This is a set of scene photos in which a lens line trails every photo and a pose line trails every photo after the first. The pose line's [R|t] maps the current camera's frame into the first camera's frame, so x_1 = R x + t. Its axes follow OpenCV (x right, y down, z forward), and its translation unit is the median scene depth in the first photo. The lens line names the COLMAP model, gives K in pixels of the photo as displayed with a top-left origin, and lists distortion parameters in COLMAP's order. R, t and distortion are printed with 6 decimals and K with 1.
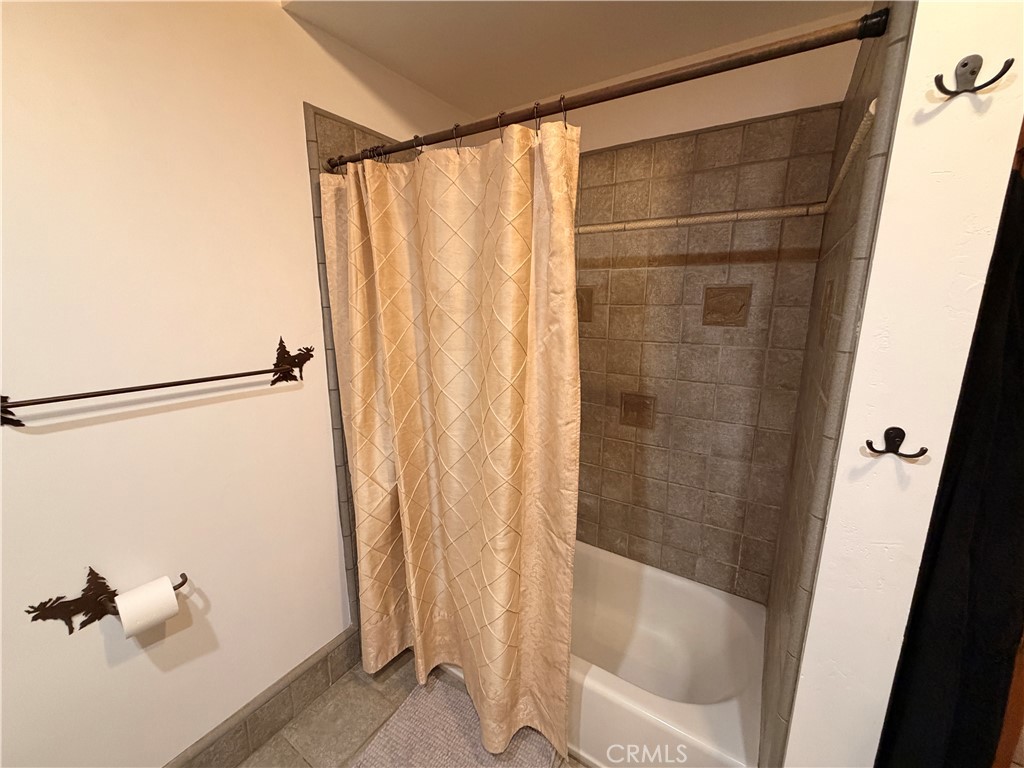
lens RADIAL K [[409.9, 0, 512.6], [0, 409.9, 383.8], [0, 0, 1]] dist [0.001800, -0.000096]
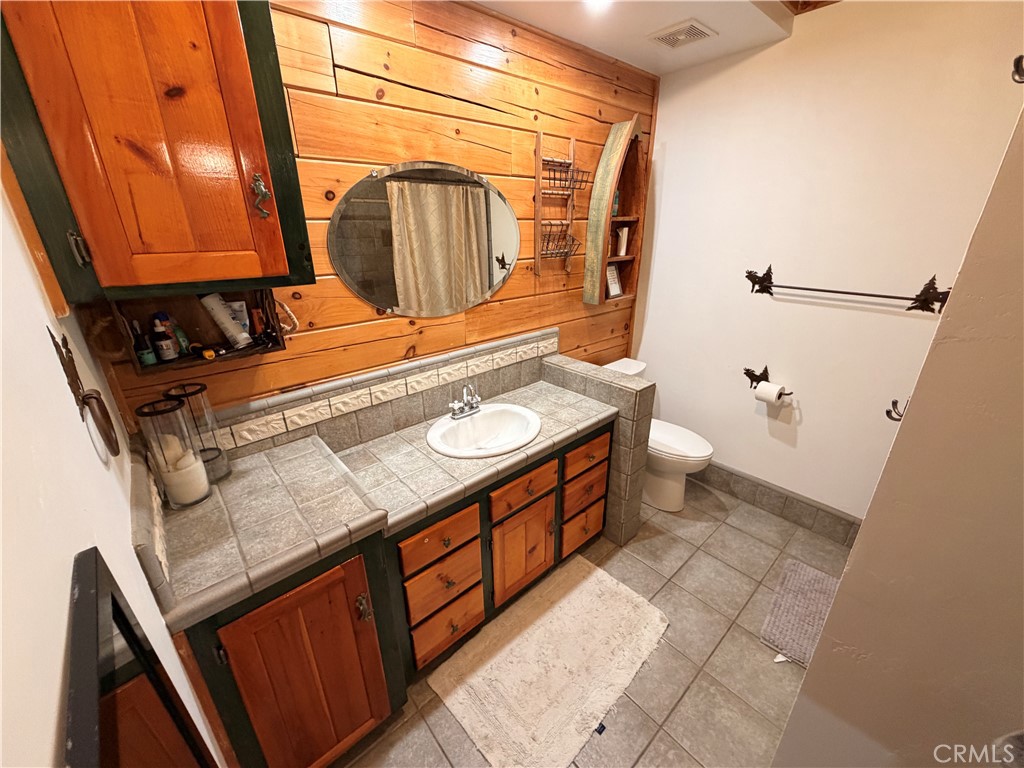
lens RADIAL K [[409.9, 0, 513.0], [0, 409.9, 382.1], [0, 0, 1]] dist [0.001800, -0.000096]
pose [[-0.257266, 0.351279, -0.900232, 1.043395], [-0.189744, 0.895090, 0.403498, -0.084434], [0.947529, 0.274620, -0.163623, 0.065560]]
